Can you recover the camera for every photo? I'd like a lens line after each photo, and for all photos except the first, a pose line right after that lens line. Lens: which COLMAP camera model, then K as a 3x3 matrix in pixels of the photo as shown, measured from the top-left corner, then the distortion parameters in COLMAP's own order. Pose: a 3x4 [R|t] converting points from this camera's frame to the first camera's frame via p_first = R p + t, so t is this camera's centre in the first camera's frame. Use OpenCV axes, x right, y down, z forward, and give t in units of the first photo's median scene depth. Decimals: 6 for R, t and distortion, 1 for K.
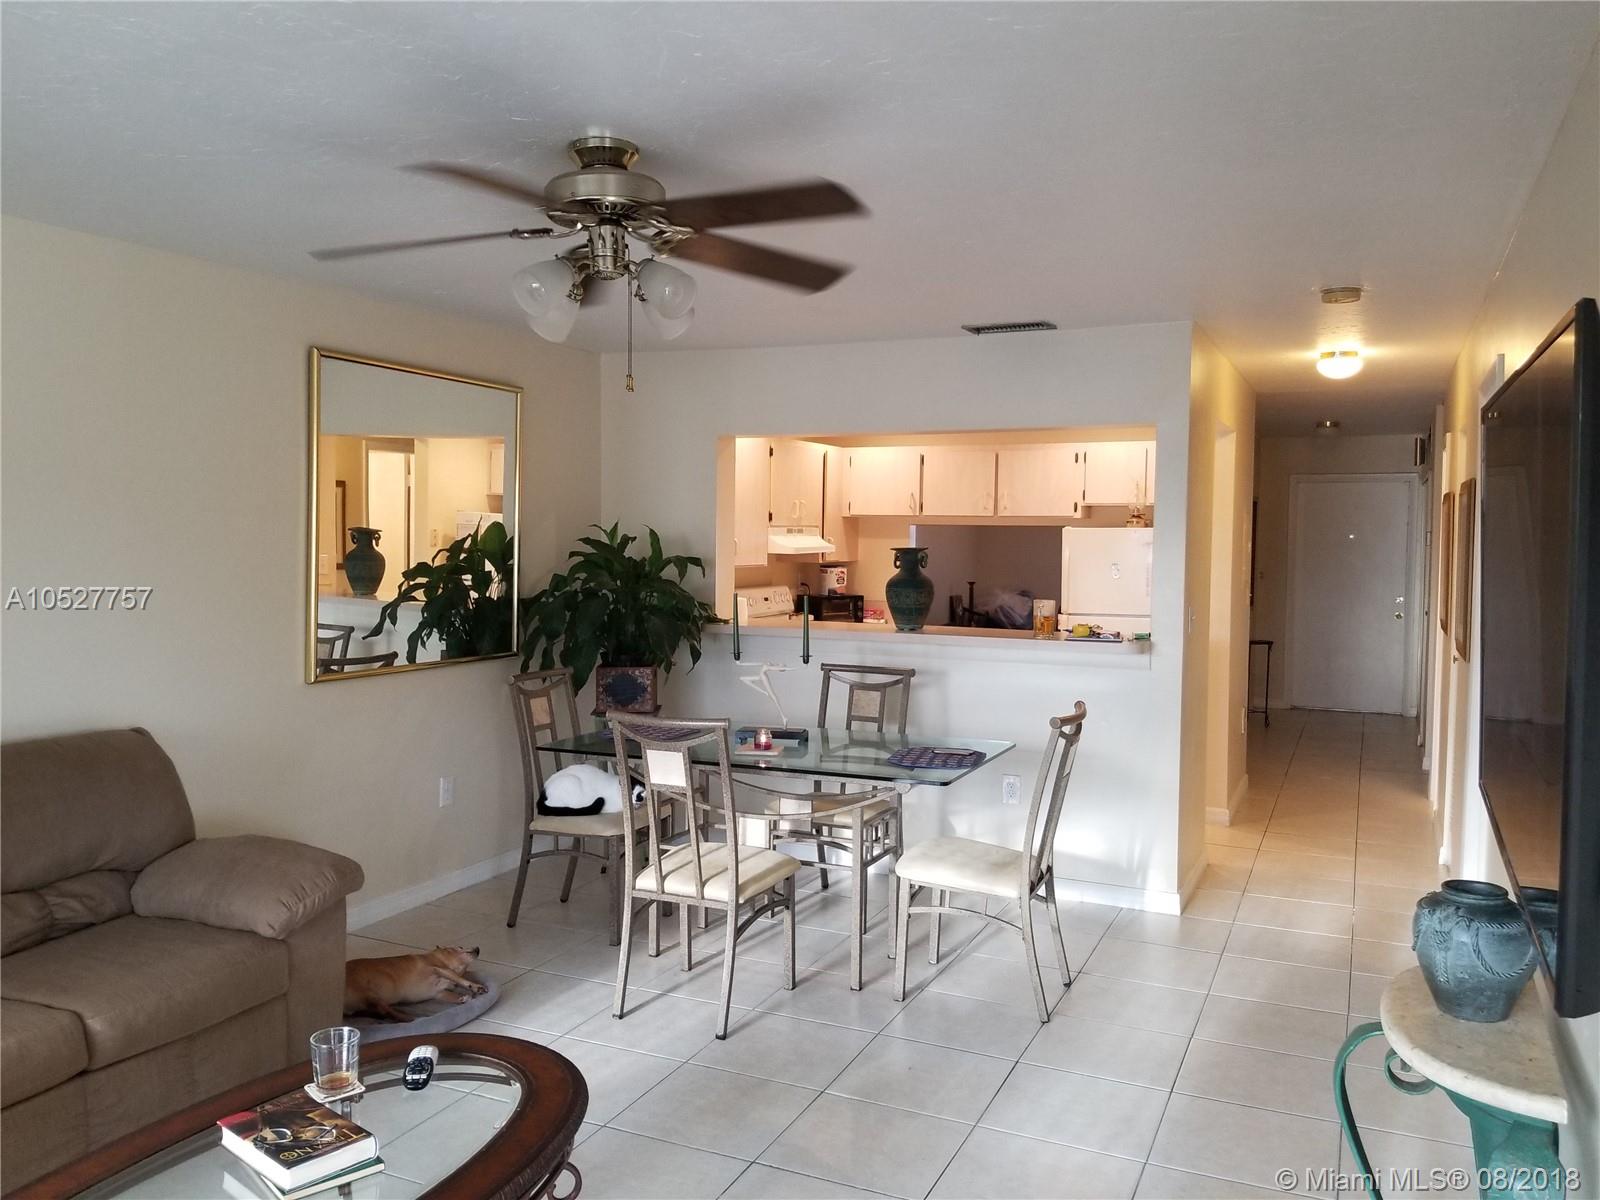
lens RADIAL K [[1267.4, 0, 788.2], [0, 1267.4, 603.3], [0, 0, 1]] dist [0.081329, -0.137758]
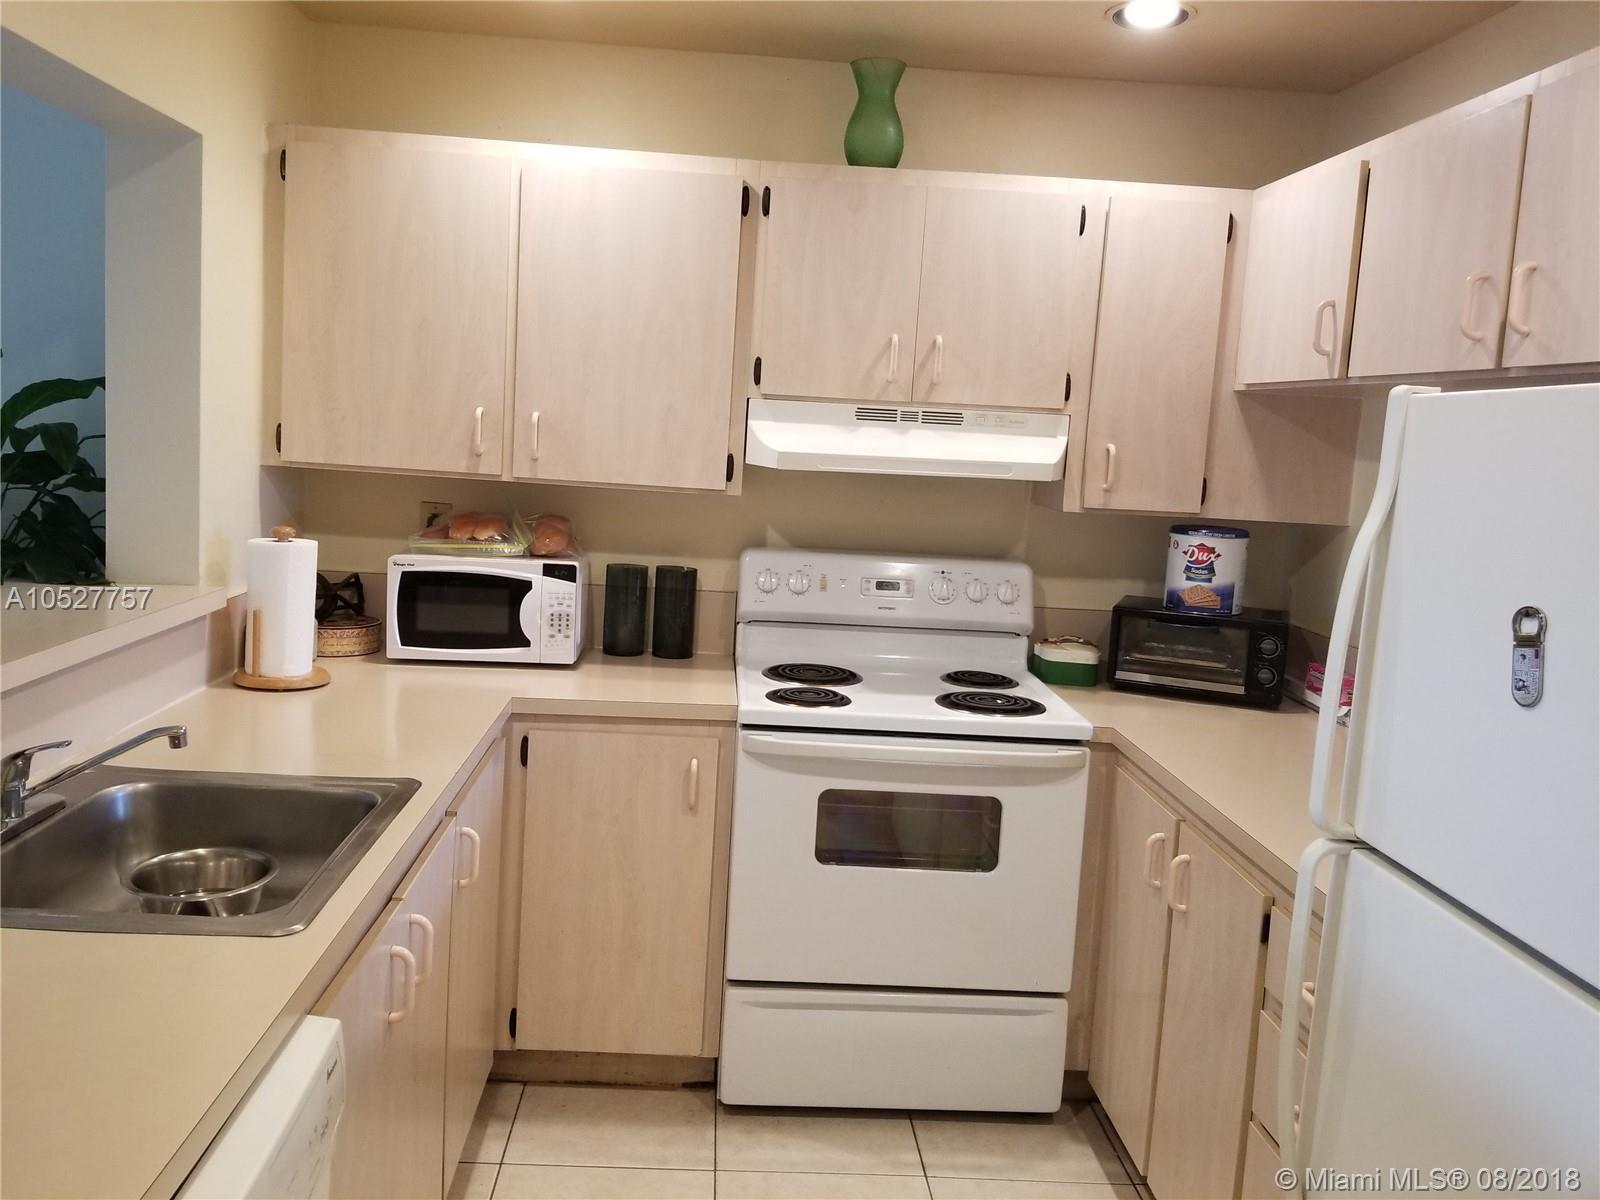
lens RADIAL K [[1267.4, 0, 771.6], [0, 1267.4, 589.8], [0, 0, 1]] dist [0.081329, -0.137758]
pose [[0.447015, 0.128912, -0.885189, 0.334153], [-0.105594, 0.990247, 0.090888, -0.035586], [0.888272, 0.052843, 0.456268, 0.792621]]
